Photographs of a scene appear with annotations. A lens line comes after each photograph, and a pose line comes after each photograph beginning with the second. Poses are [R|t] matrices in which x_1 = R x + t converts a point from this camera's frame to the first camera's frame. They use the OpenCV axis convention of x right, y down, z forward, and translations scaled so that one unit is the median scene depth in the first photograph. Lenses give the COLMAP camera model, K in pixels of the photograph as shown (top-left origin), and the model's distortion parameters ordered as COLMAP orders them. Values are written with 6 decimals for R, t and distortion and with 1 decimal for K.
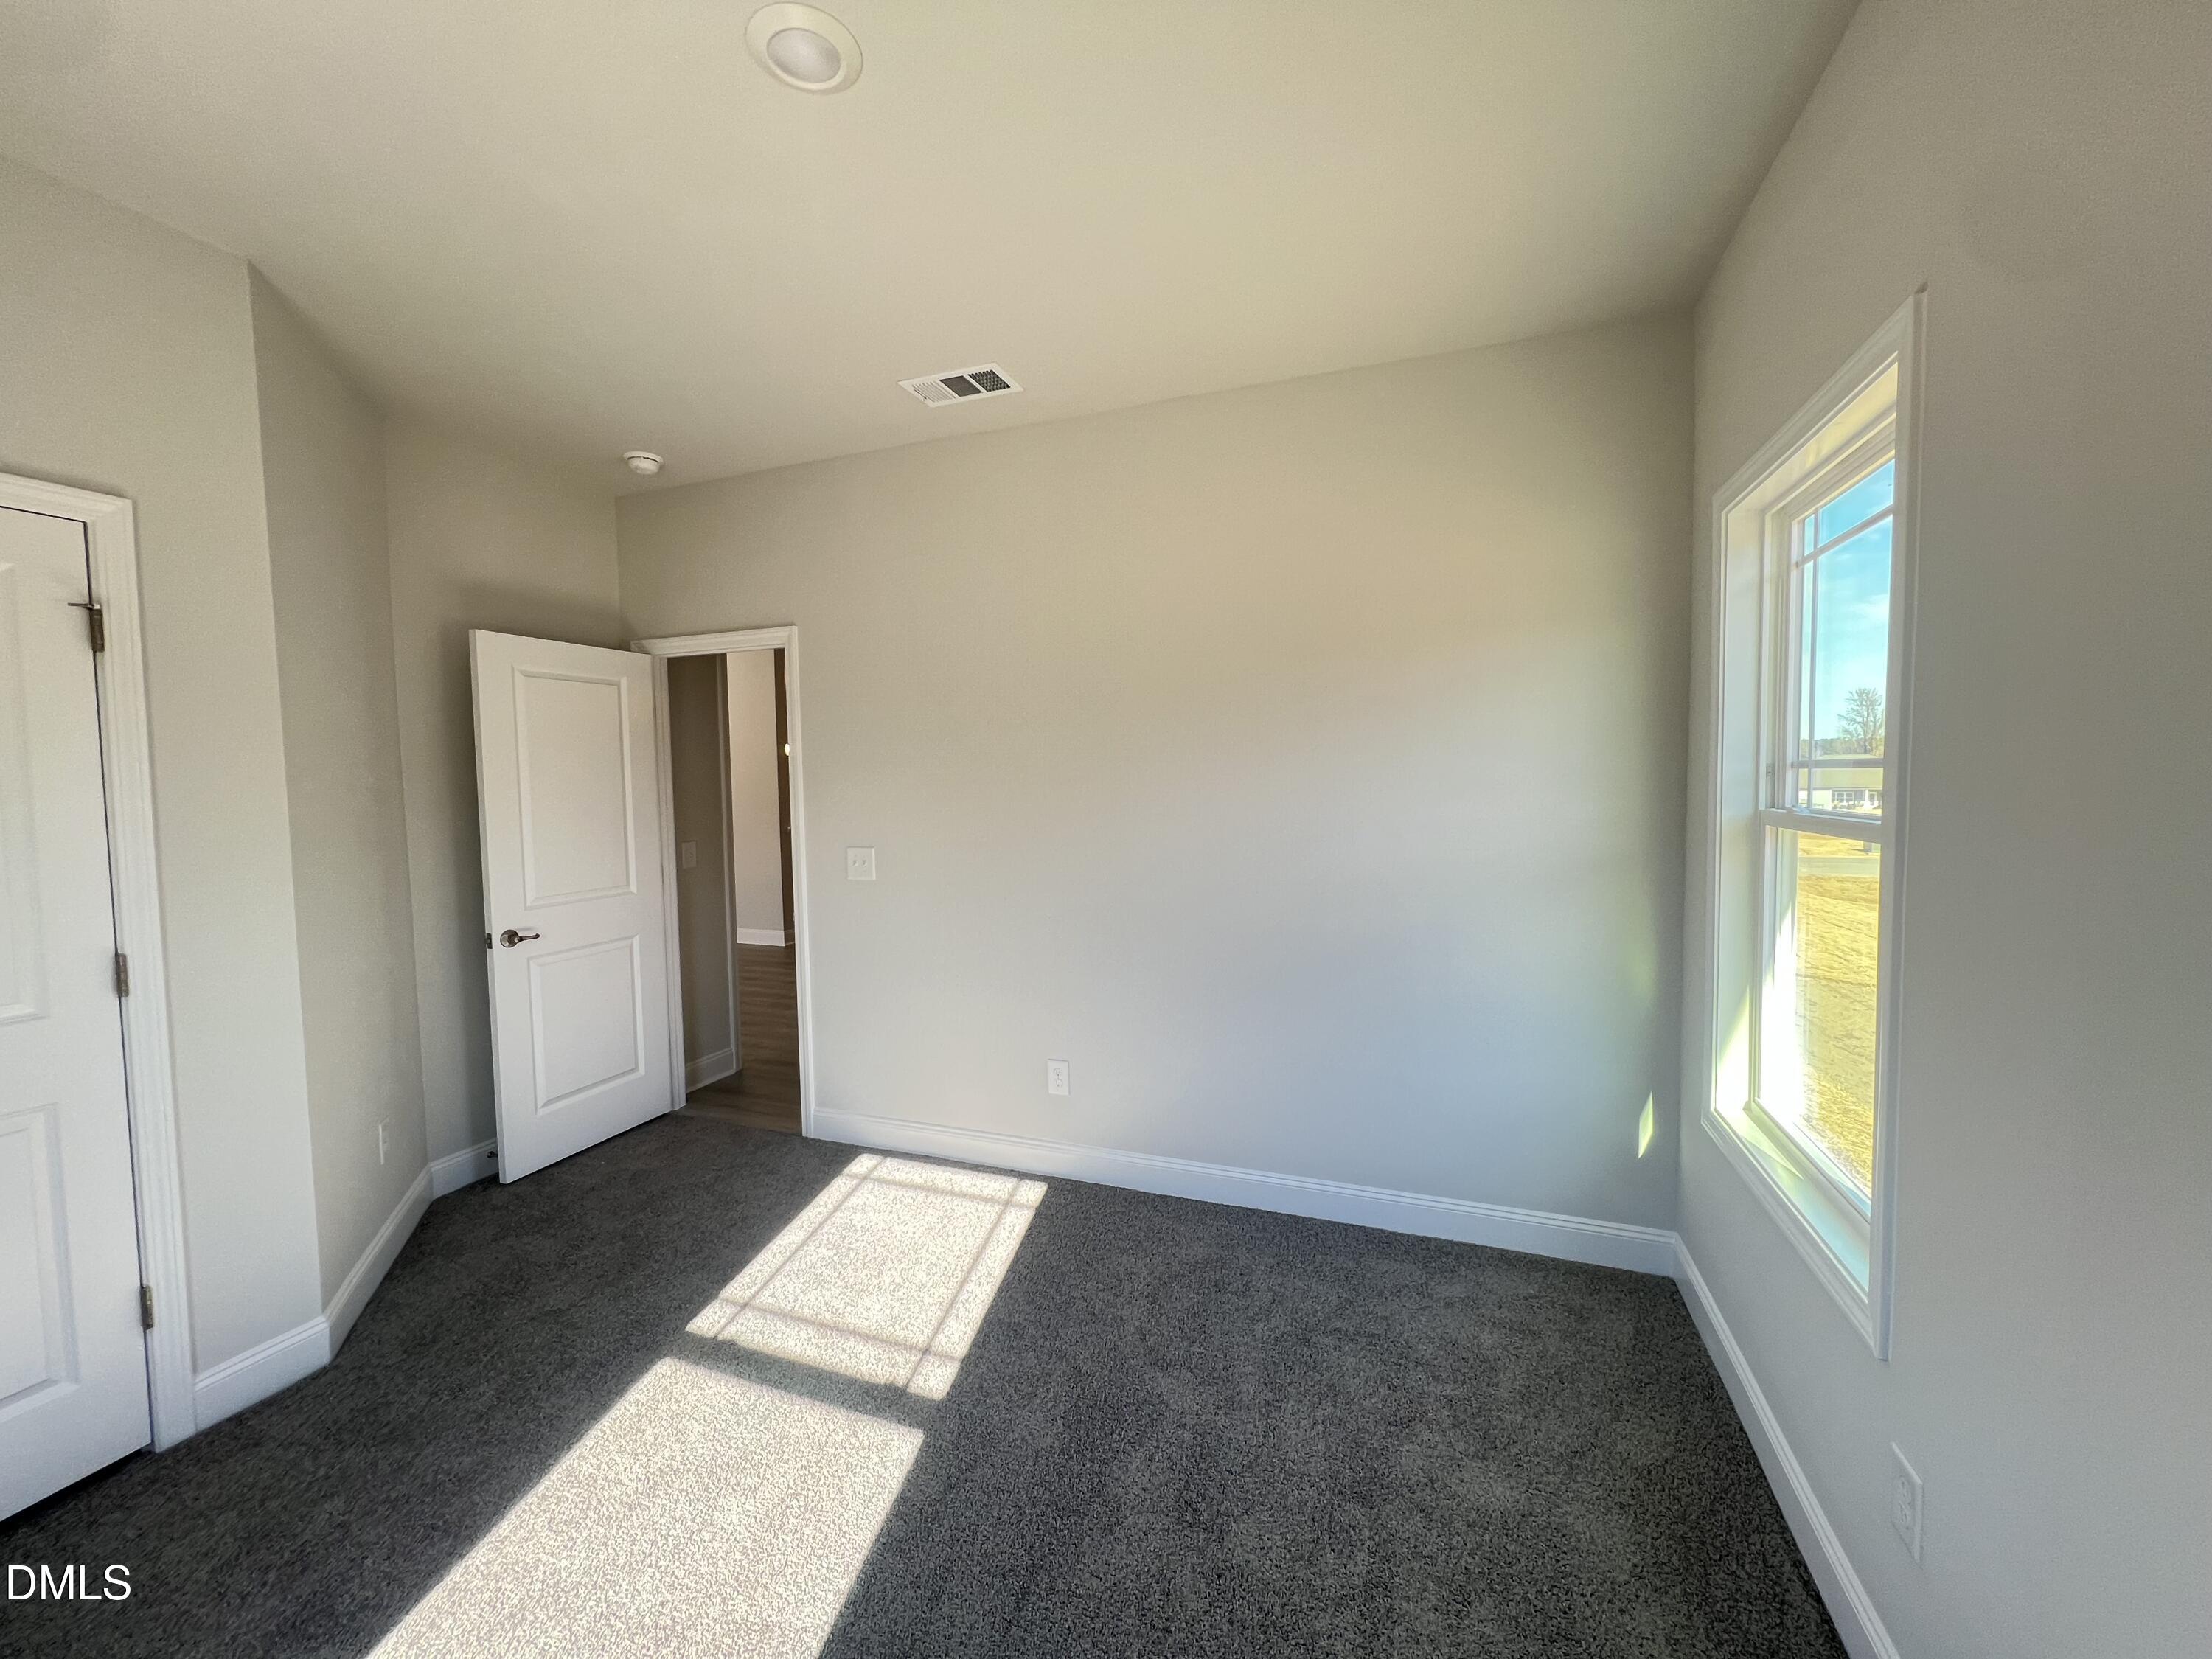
lens RADIAL K [[884.1, 0, 1099.5], [0, 884.1, 825.4], [0, 0, 1]] dist [-0.001976, 0.000306]
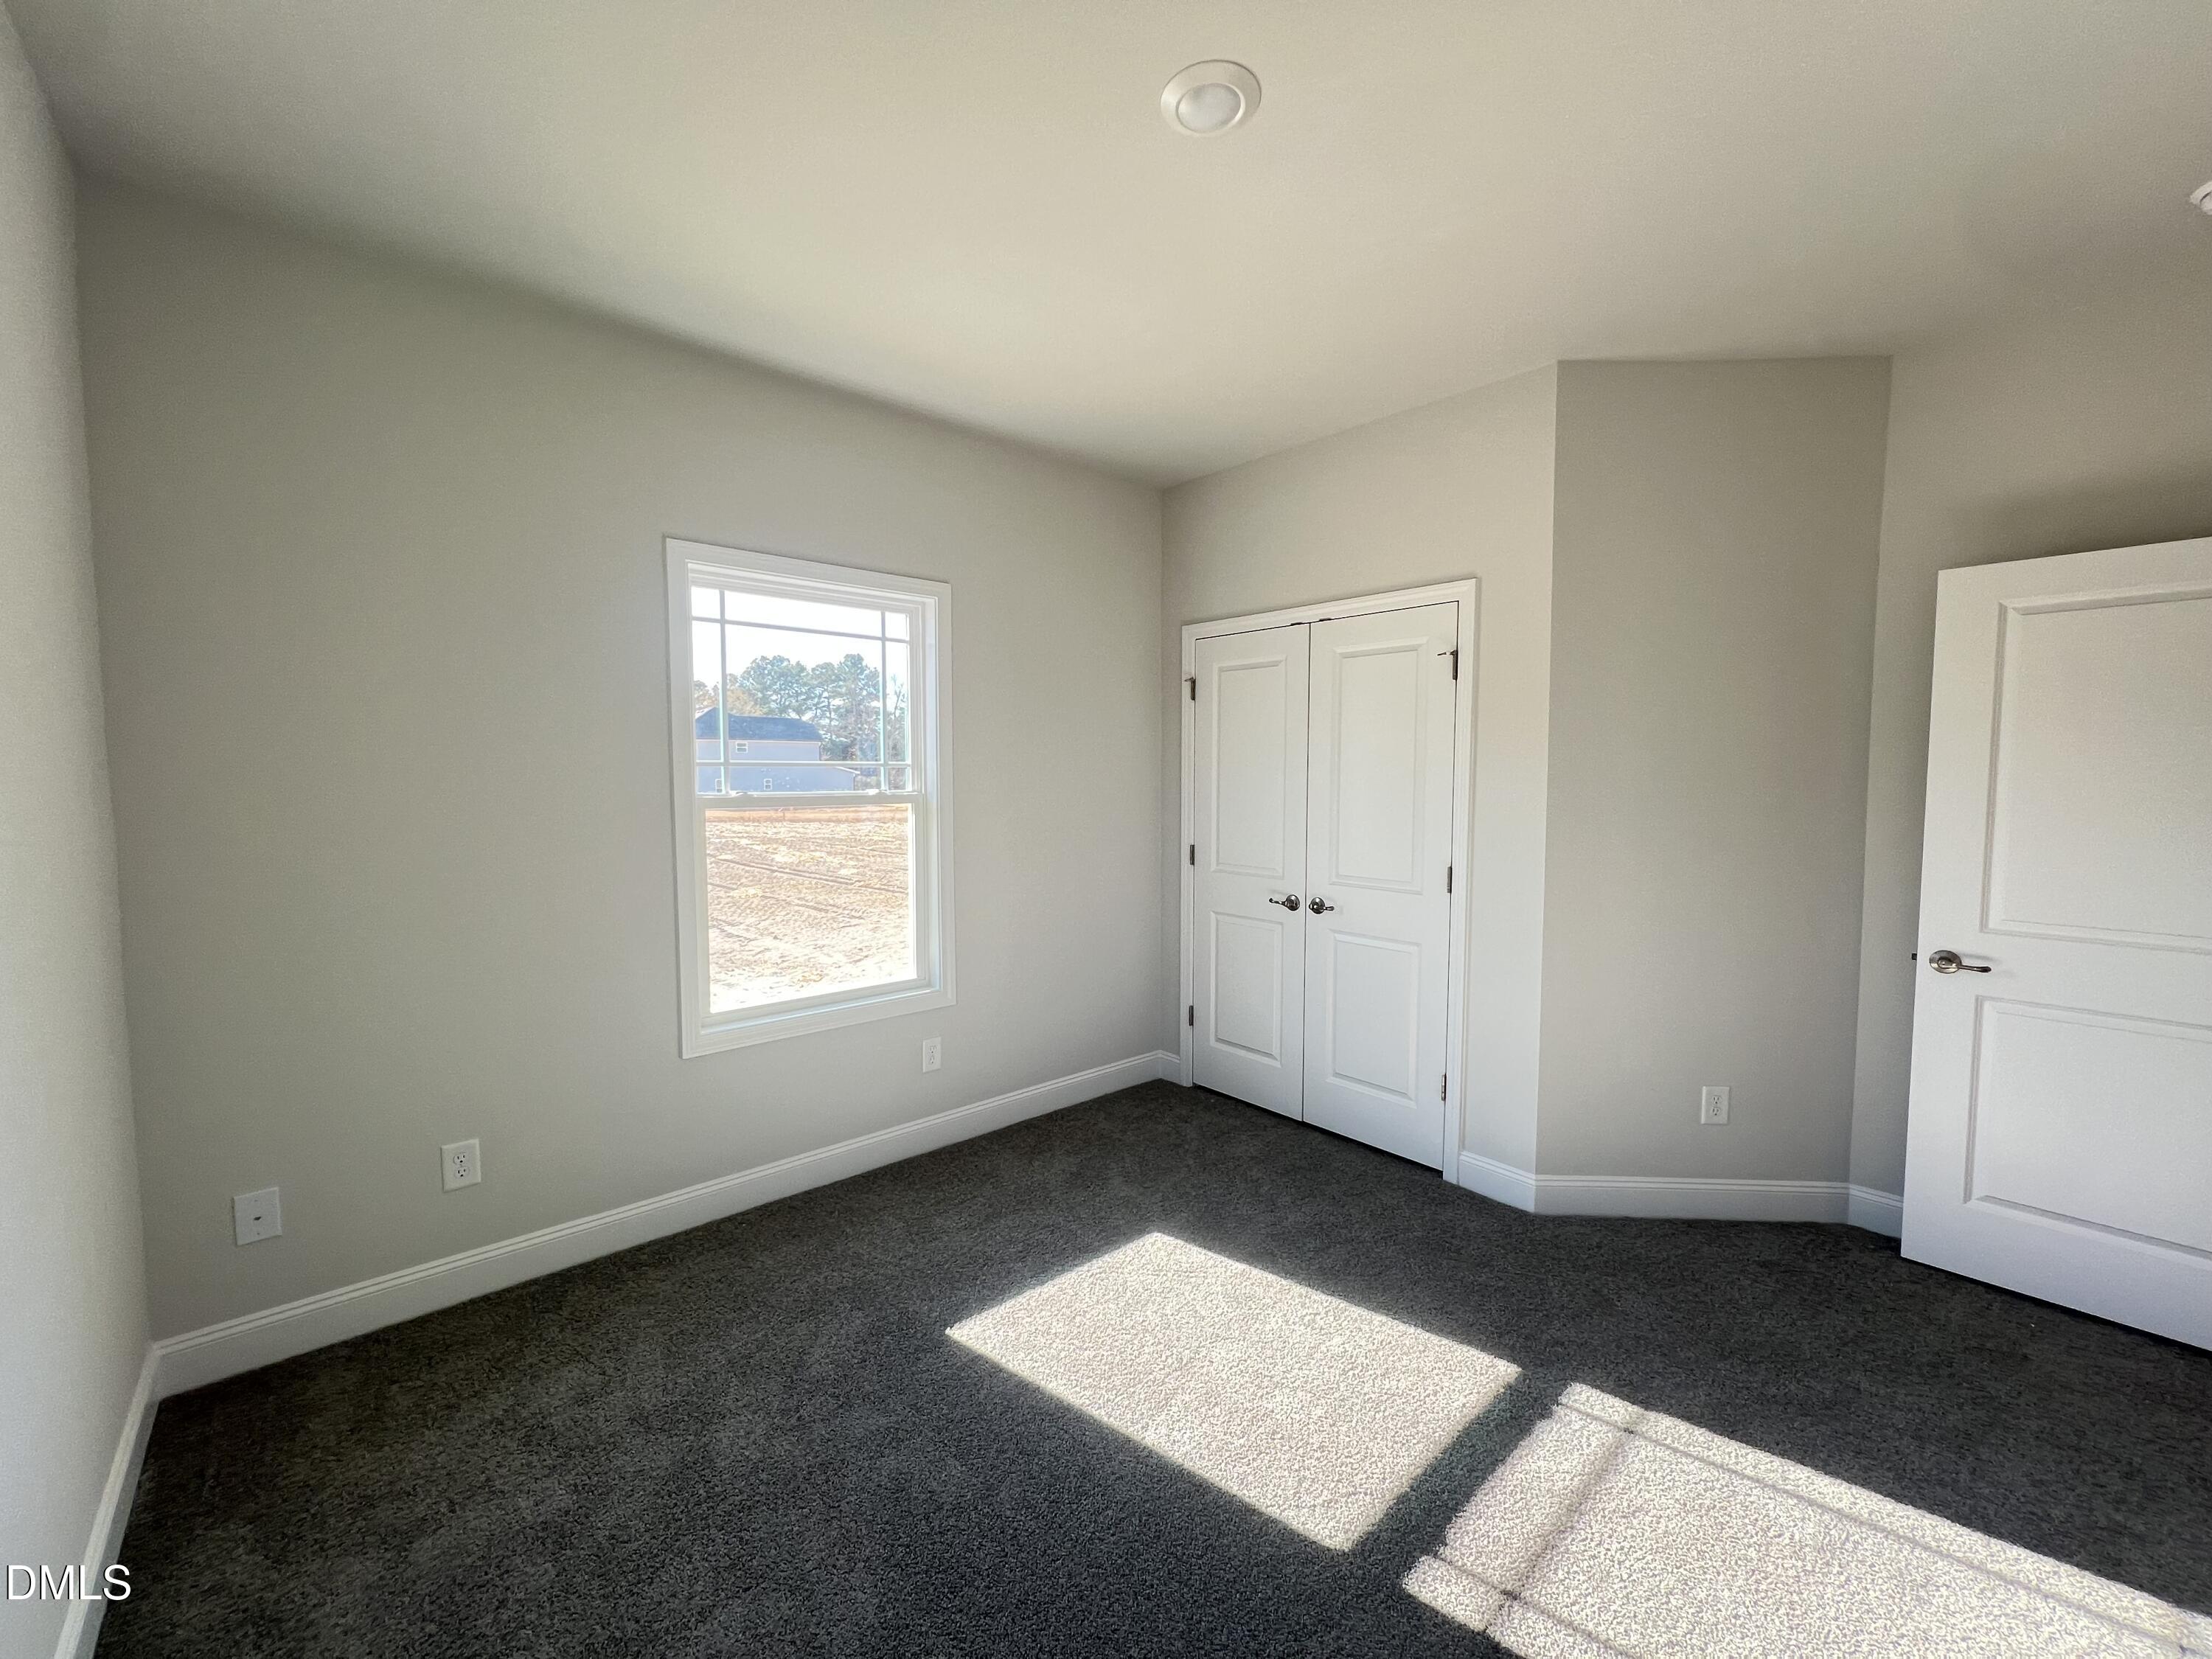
lens RADIAL K [[884.1, 0, 1099.5], [0, 884.1, 825.4], [0, 0, 1]] dist [-0.001976, 0.000306]
pose [[-0.468600, 0.058645, -0.881462, 0.998047], [-0.048834, 0.994549, 0.092130, -0.075187], [0.882060, 0.086218, -0.463182, 1.913597]]
